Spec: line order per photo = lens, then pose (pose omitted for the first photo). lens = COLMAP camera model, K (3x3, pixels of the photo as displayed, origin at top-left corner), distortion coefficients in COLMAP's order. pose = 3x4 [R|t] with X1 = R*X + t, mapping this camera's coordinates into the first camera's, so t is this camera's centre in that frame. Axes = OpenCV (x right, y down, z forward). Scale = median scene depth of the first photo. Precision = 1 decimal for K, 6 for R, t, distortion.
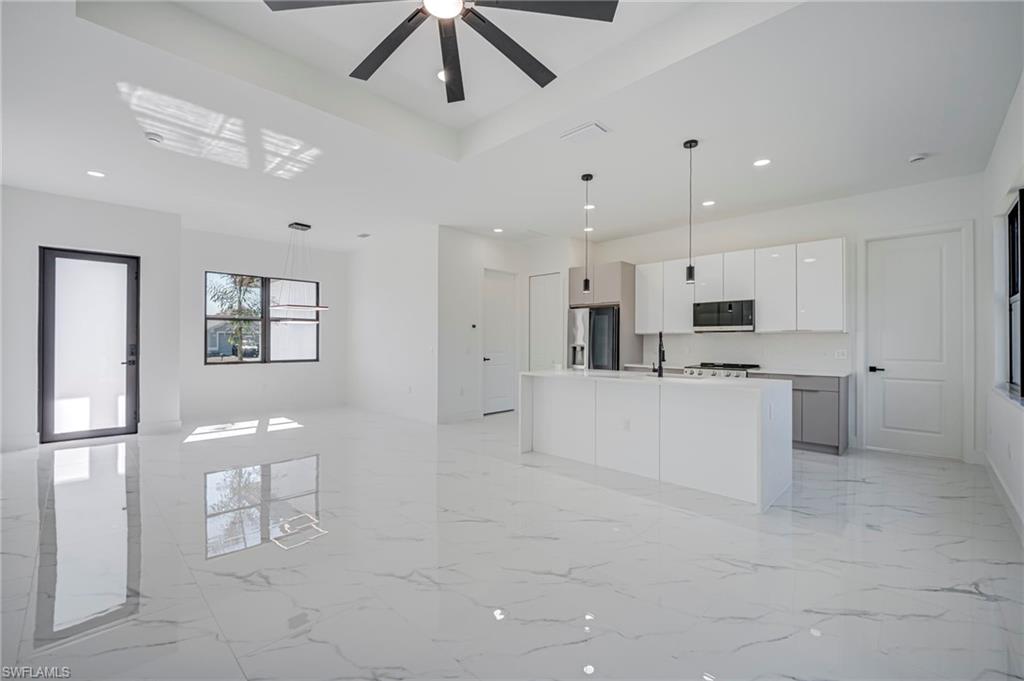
lens RADIAL K [[425.5, 0, 512.0], [0, 425.5, 340.5], [0, 0, 1]] dist [0.008648, -0.014942]
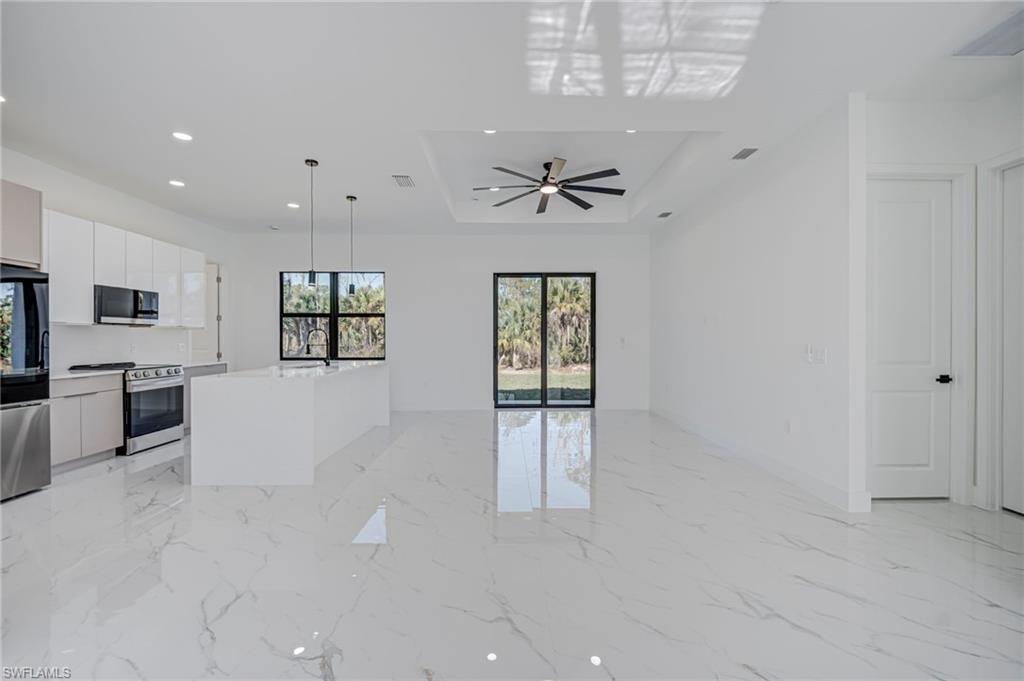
lens RADIAL K [[425.5, 0, 512.0], [0, 425.5, 340.5], [0, 0, 1]] dist [0.008648, -0.014942]
pose [[-0.708261, -0.007016, 0.705916, -0.651089], [-0.004168, 0.999975, 0.005757, 0.002630], [-0.705939, 0.001135, -0.708272, 1.093601]]
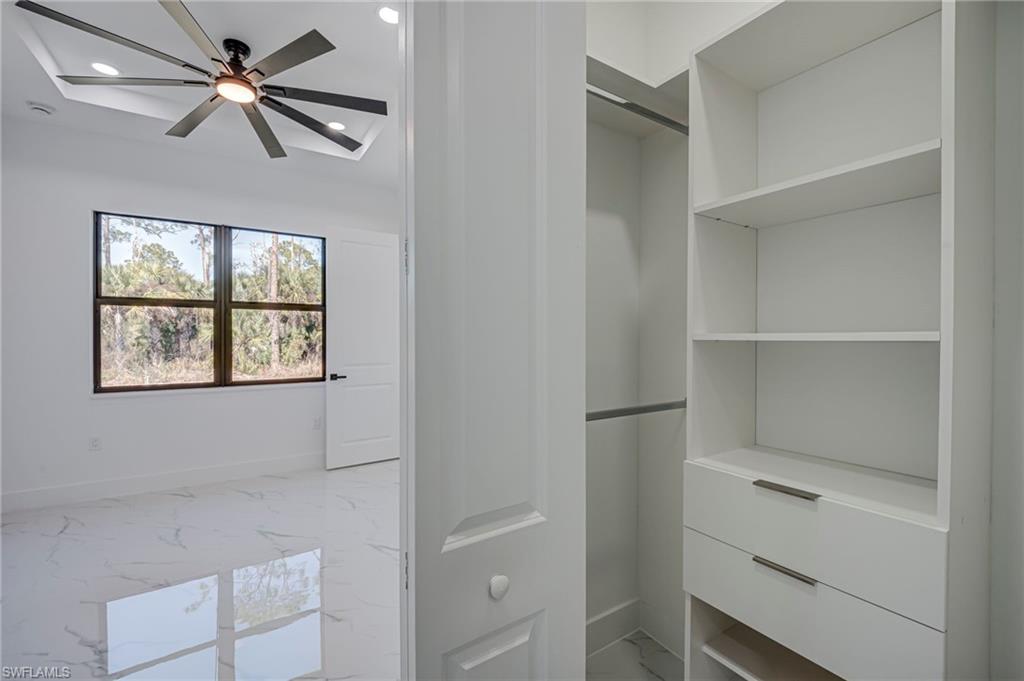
lens RADIAL K [[430.5, 0, 511.7], [0, 430.5, 338.8], [0, 0, 1]] dist [-0.009986, -0.000197]
pose [[-0.974616, -0.010156, 0.223652, 0.035390], [-0.008049, 0.999914, 0.010330, -0.019332], [-0.223738, 0.008267, -0.974614, 1.147390]]
